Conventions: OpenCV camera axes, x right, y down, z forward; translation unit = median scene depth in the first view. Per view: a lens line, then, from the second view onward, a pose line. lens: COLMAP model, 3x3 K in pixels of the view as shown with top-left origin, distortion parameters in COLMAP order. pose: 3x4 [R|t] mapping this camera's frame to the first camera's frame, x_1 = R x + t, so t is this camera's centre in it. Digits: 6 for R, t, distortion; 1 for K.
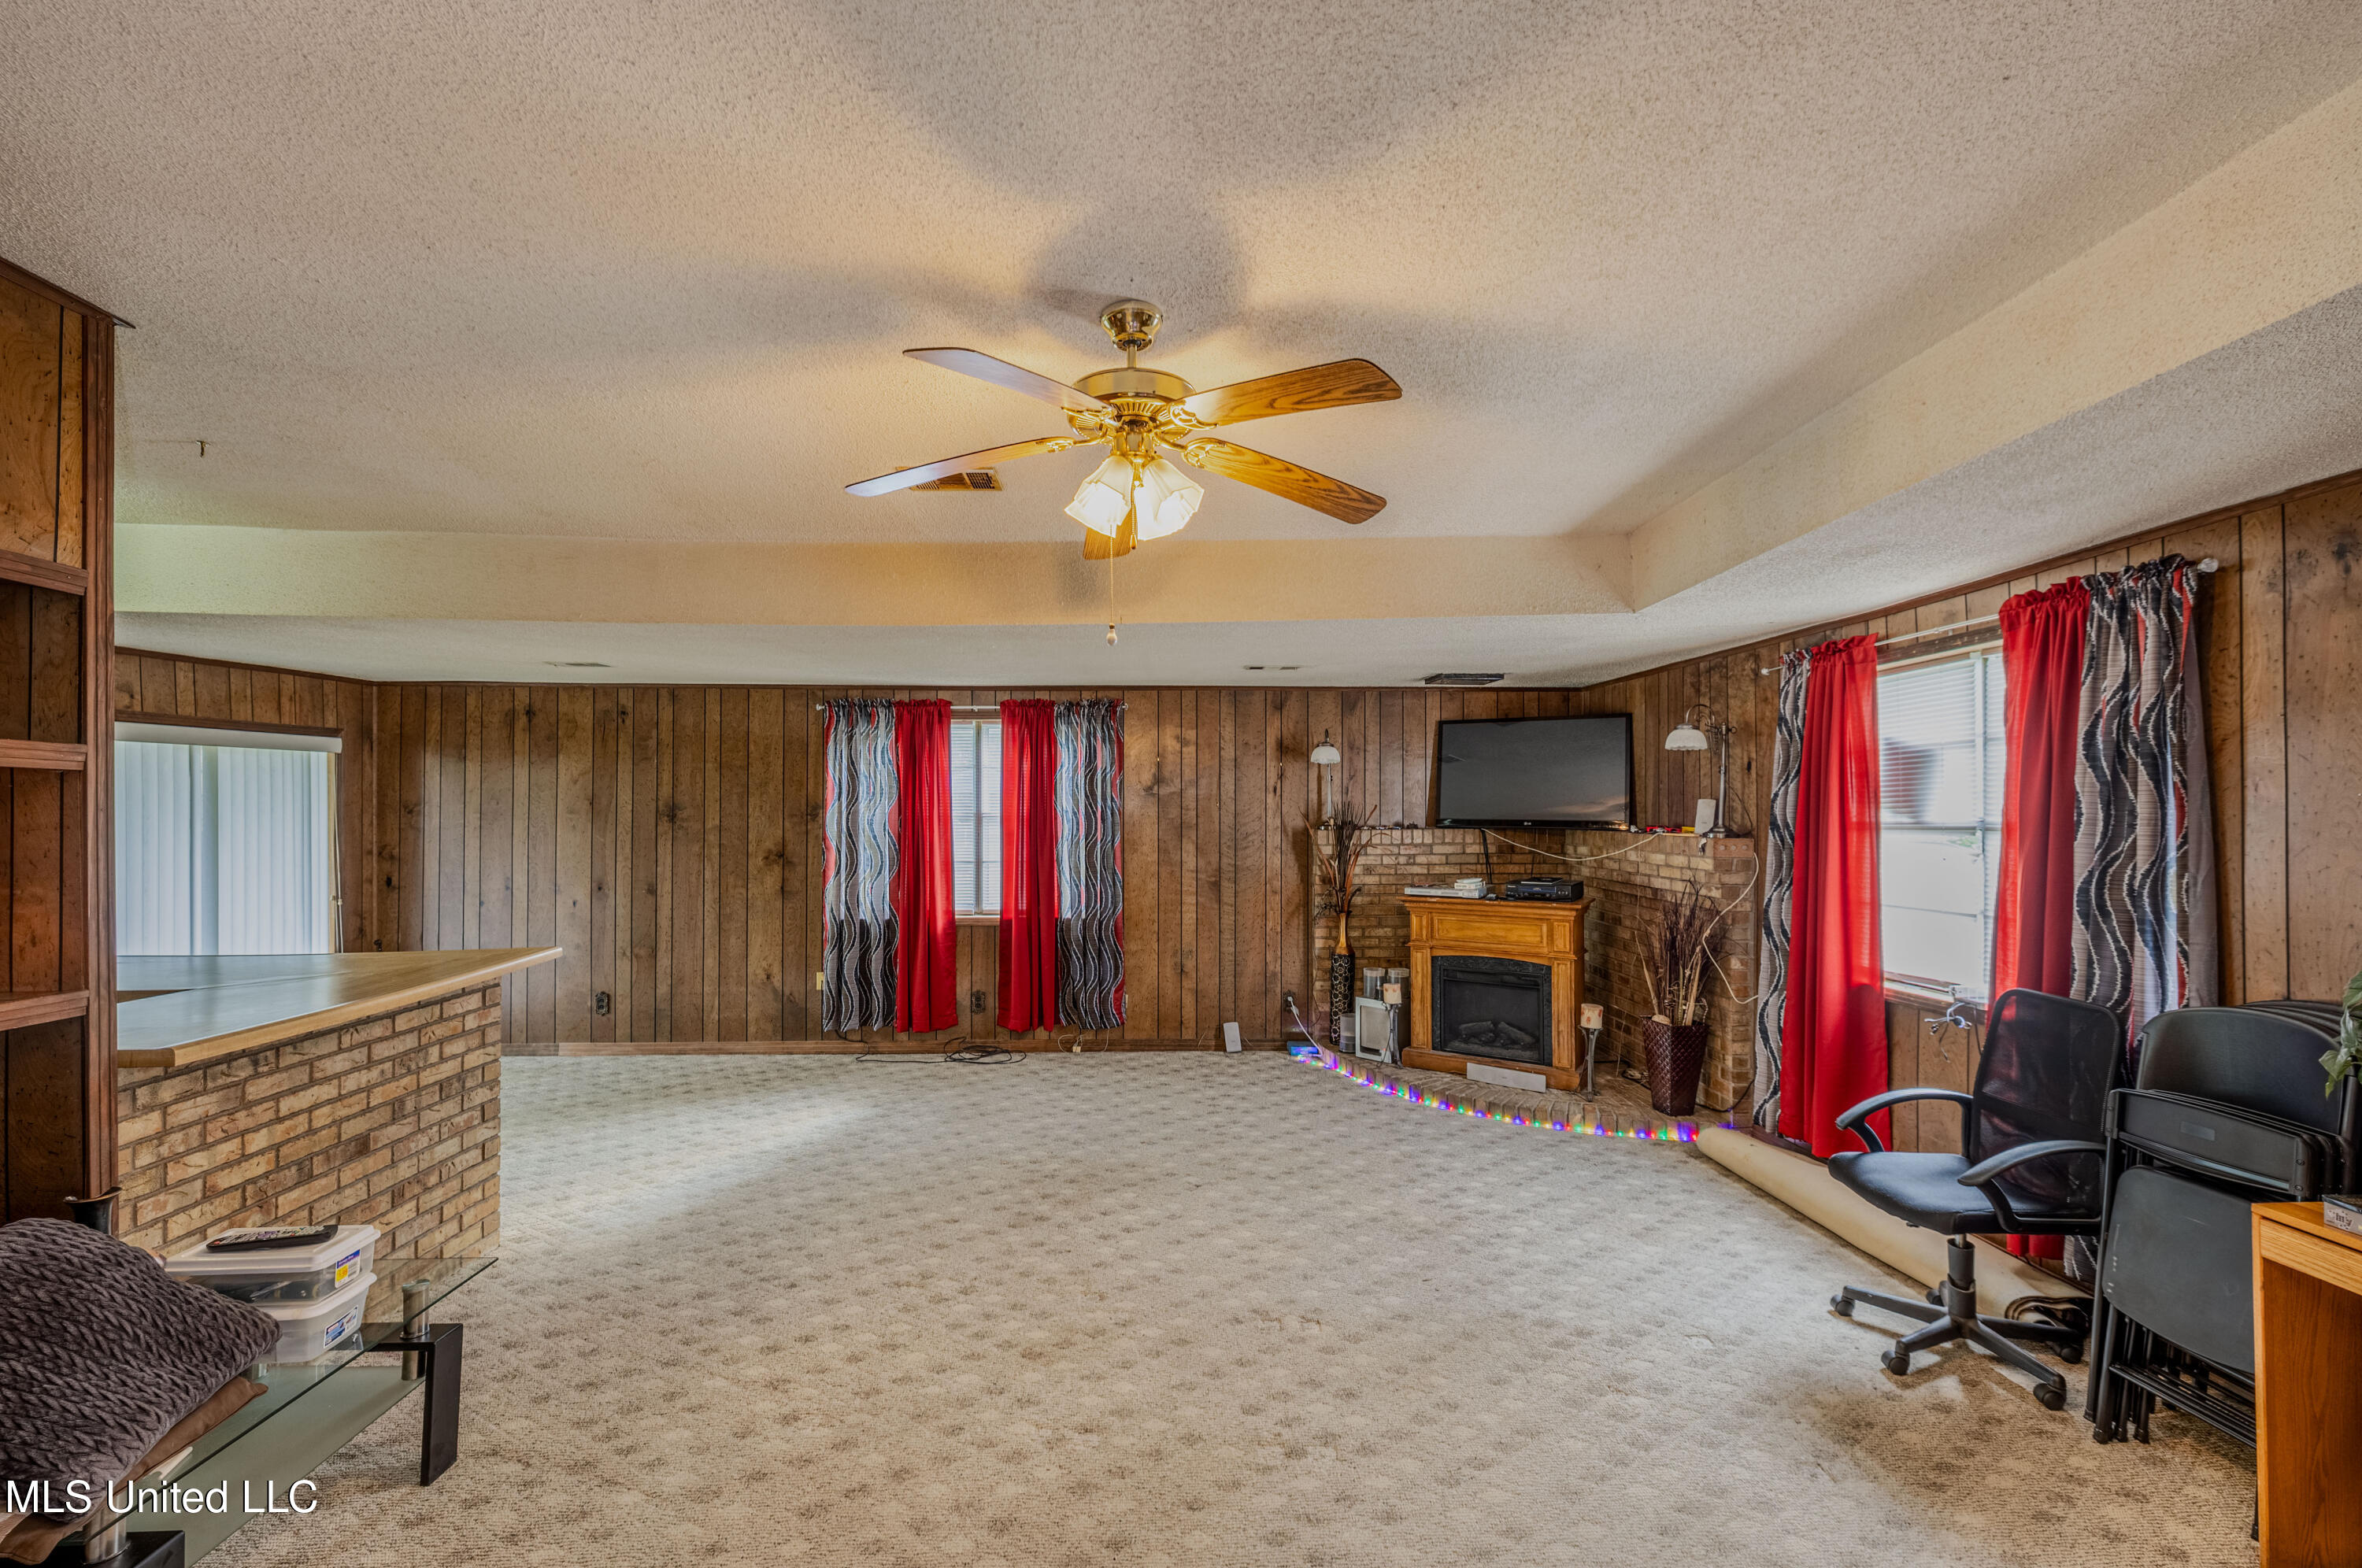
lens RADIAL K [[1000.7, 0, 1165.7], [0, 1000.7, 789.7], [0, 0, 1]] dist [-0.002856, -0.000499]
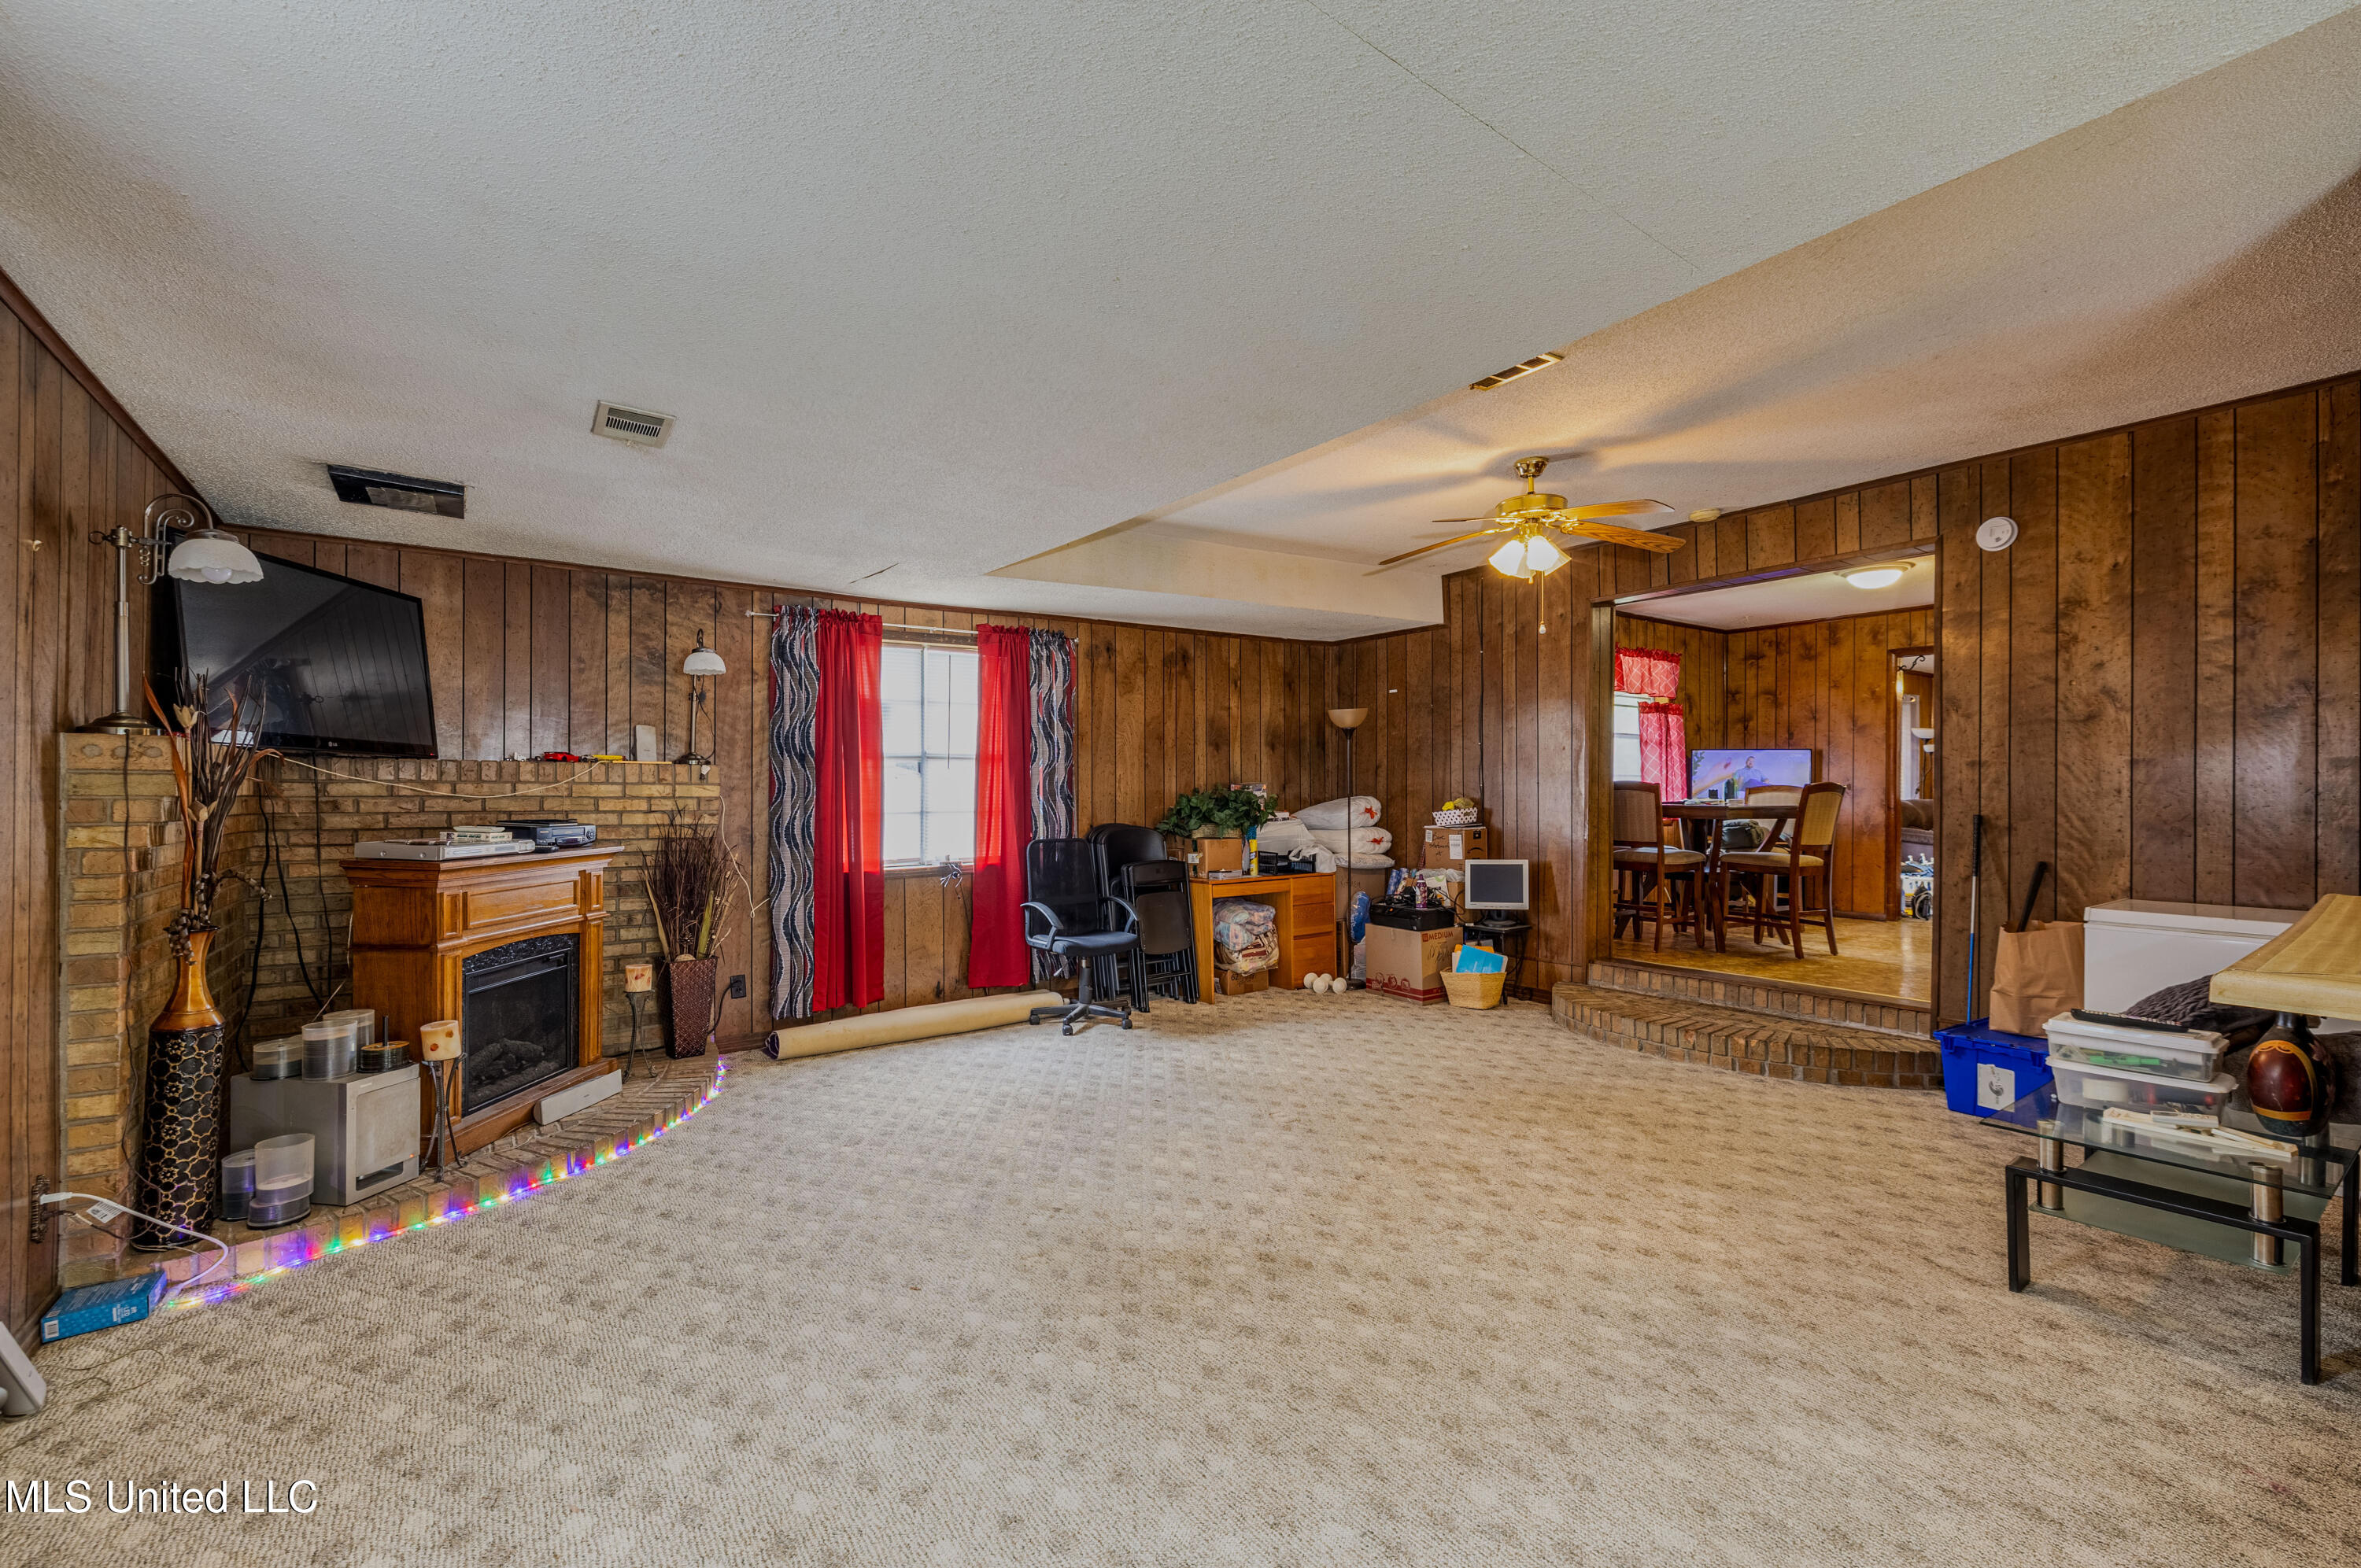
lens RADIAL K [[1000.2, 0, 1186.3], [0, 1000.2, 789.0], [0, 0, 1]] dist [-0.002856, -0.000499]
pose [[-0.567040, 0.009362, 0.823637, -0.330170], [-0.009438, 0.999796, -0.017861, 0.051305], [-0.823636, -0.017902, -0.566836, 0.703283]]
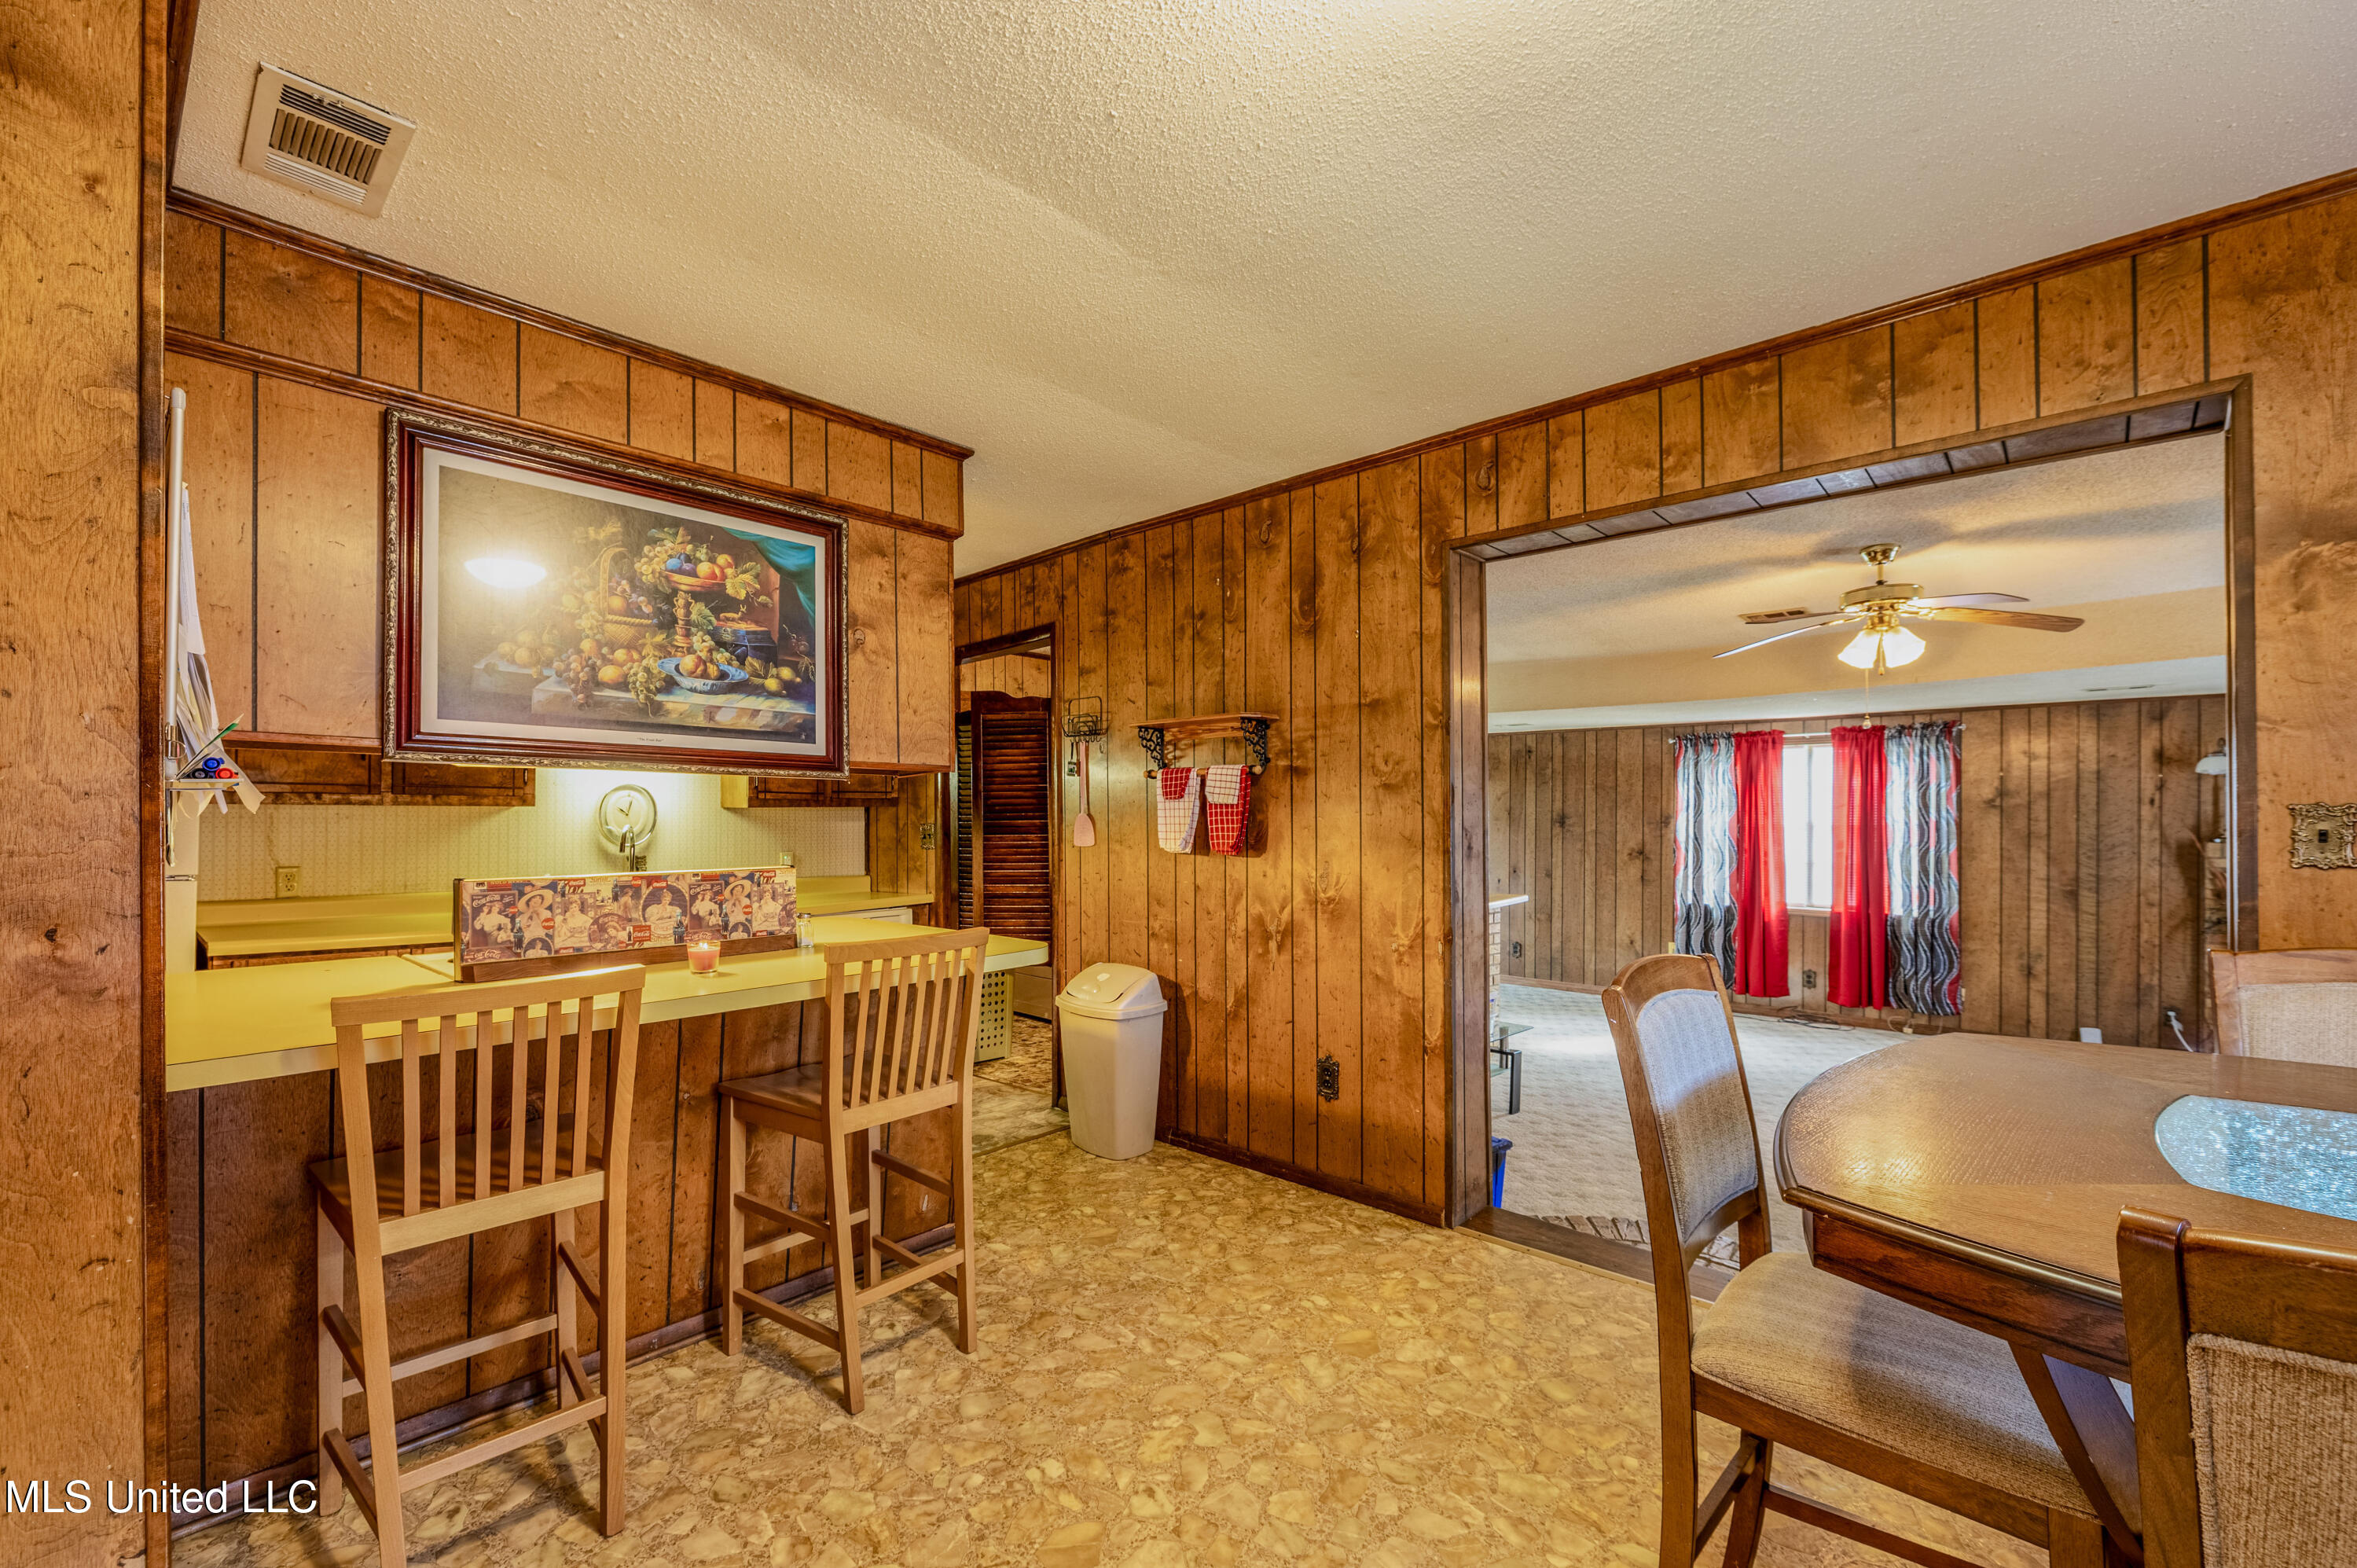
lens RADIAL K [[998.7, 0, 1191.8], [0, 998.7, 814.7], [0, 0, 1]] dist [-0.002856, -0.000499]
pose [[0.710572, 0.002383, -0.703621, 0.130784], [0.005812, 0.999940, 0.009257, -0.001266], [0.703601, -0.010667, 0.710515, -0.379878]]
